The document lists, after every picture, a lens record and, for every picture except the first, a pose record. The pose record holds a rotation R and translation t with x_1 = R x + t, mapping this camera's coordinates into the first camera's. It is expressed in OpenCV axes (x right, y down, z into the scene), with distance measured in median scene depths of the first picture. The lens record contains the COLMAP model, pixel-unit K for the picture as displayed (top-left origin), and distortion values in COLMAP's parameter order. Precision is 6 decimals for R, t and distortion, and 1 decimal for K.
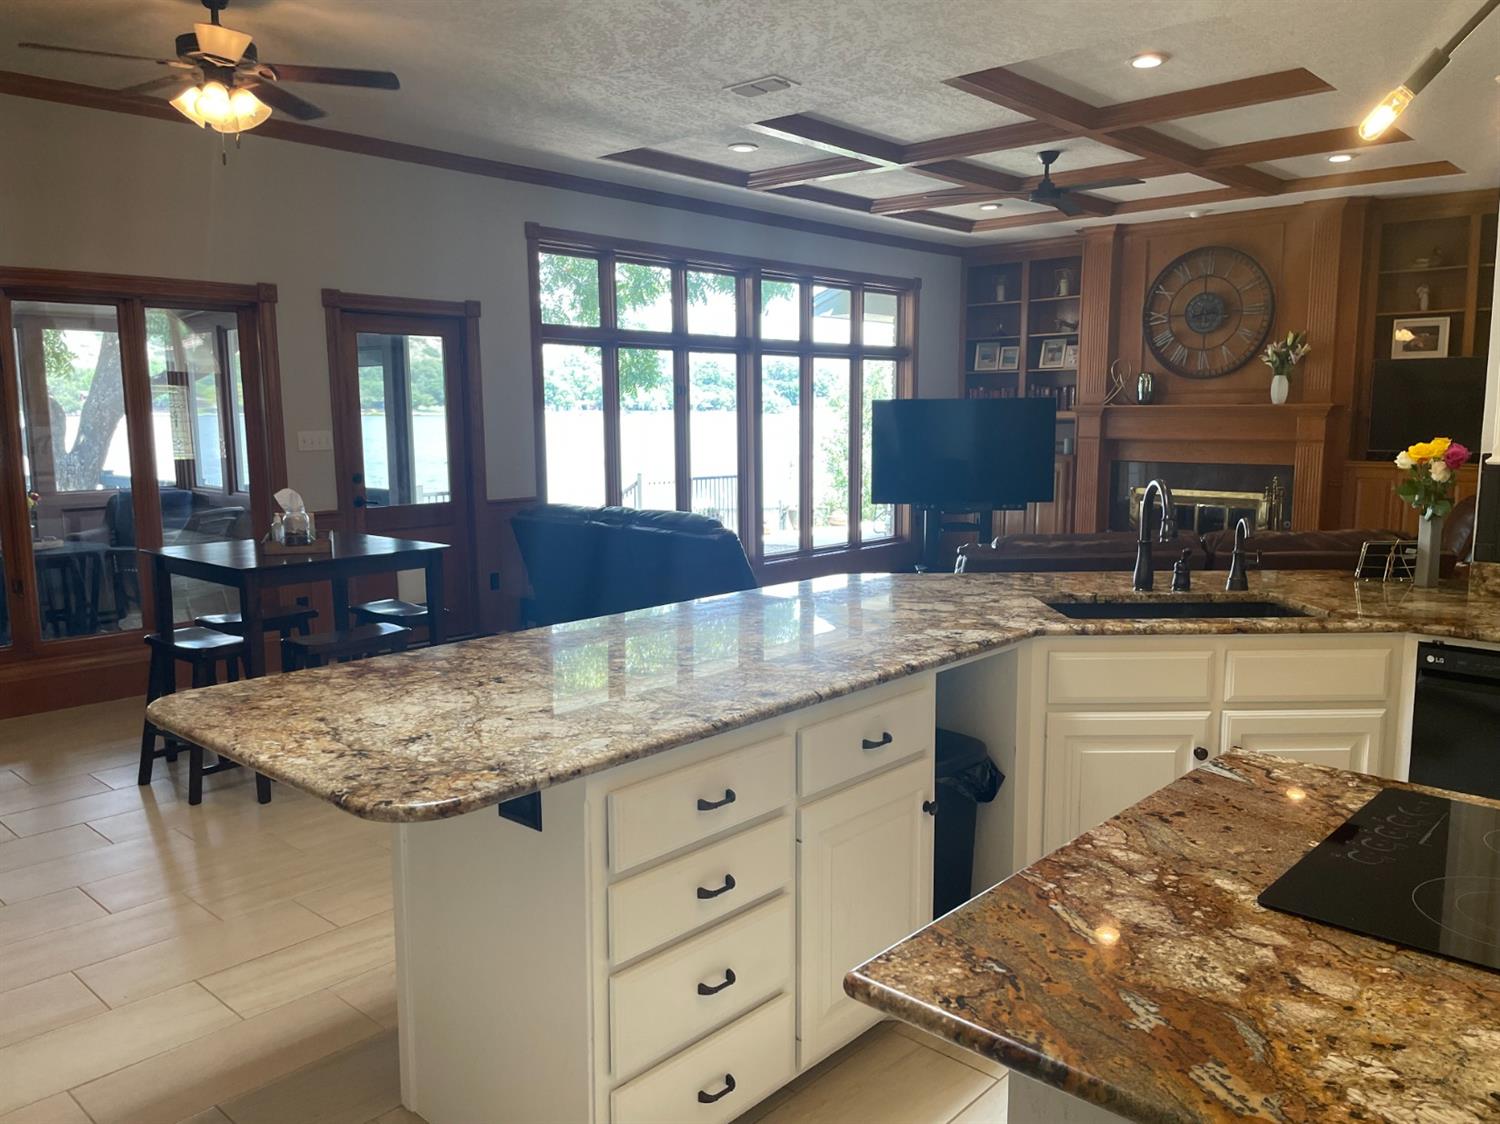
lens RADIAL K [[1127.2, 0, 754.9], [0, 1127.2, 569.2], [0, 0, 1]] dist [0.063423, -0.086377]
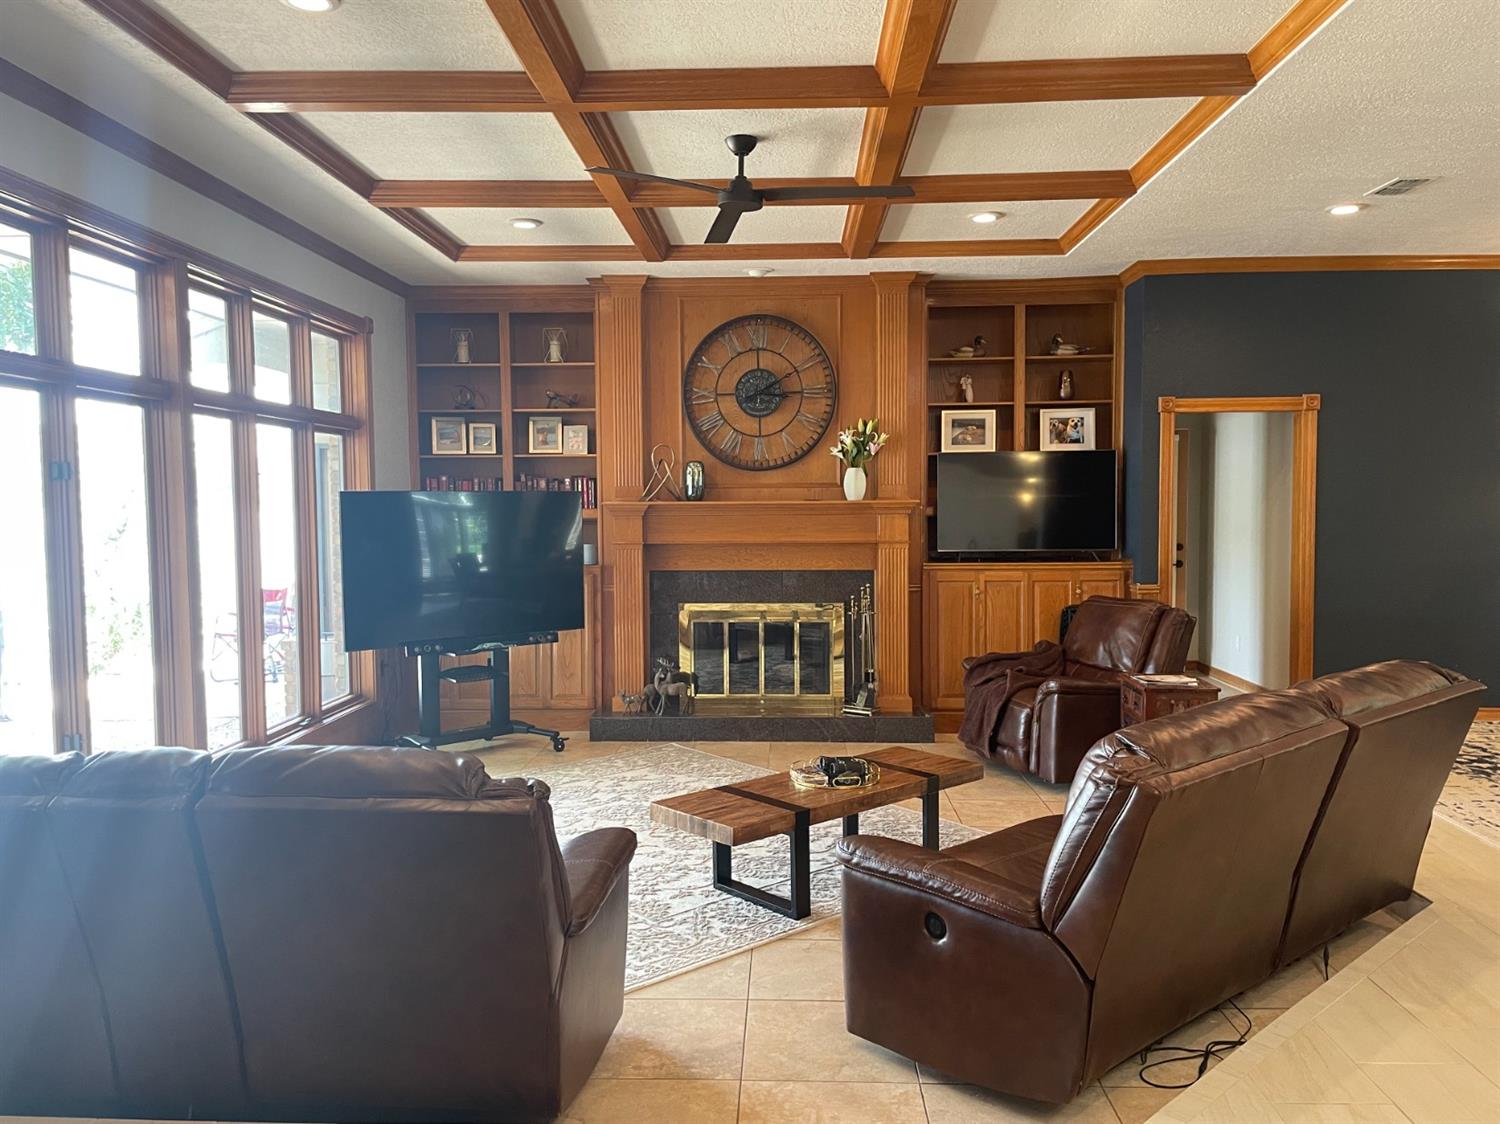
lens RADIAL K [[1127.2, 0, 754.9], [0, 1127.2, 569.2], [0, 0, 1]] dist [0.063423, -0.086377]
pose [[0.757462, -0.039877, 0.651660, -0.151524], [0.094391, 0.994335, -0.048870, -0.055519], [-0.646020, 0.098528, 0.756935, 0.384200]]
